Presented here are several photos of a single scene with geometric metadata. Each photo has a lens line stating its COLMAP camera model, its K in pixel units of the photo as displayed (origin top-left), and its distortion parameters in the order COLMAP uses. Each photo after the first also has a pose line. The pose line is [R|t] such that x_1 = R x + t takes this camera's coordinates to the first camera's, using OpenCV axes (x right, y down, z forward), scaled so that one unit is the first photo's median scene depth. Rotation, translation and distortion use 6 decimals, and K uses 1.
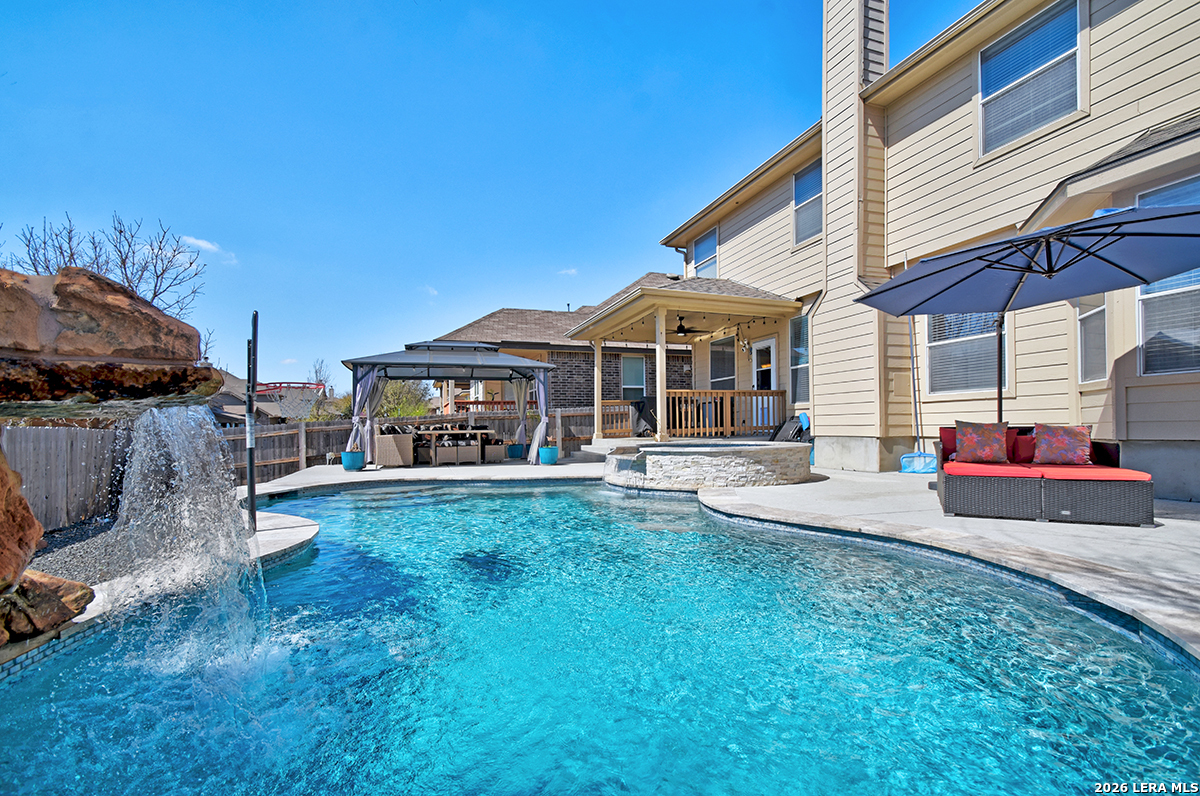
lens RADIAL K [[548.0, 0, 599.6], [0, 548.0, 416.2], [0, 0, 1]] dist [0.000291, -0.000055]
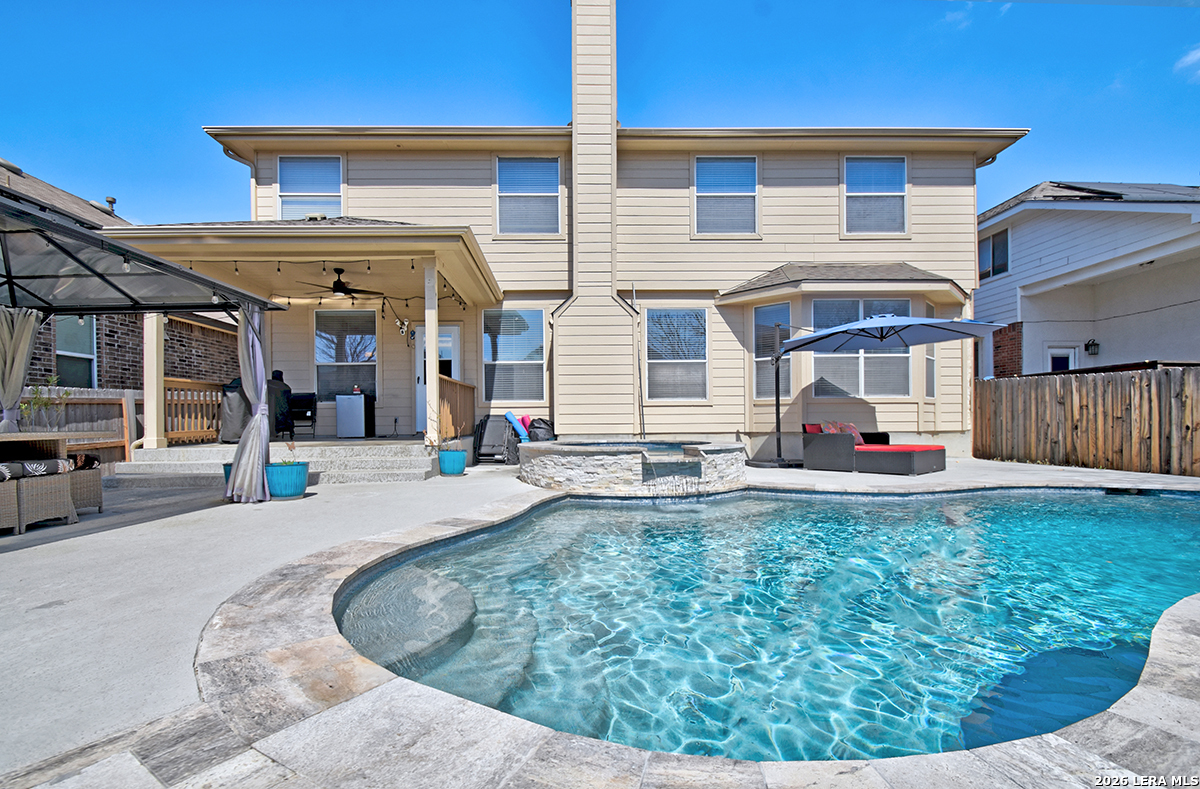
lens RADIAL K [[503.1, 0, 596.2], [0, 503.1, 446.1], [0, 0, 1]] dist [0.011215, -0.000029]
pose [[0.307017, -0.033402, 0.951118, -0.447576], [-0.013130, 0.999140, 0.039327, 0.018686], [-0.951613, -0.024563, 0.306315, 0.583344]]
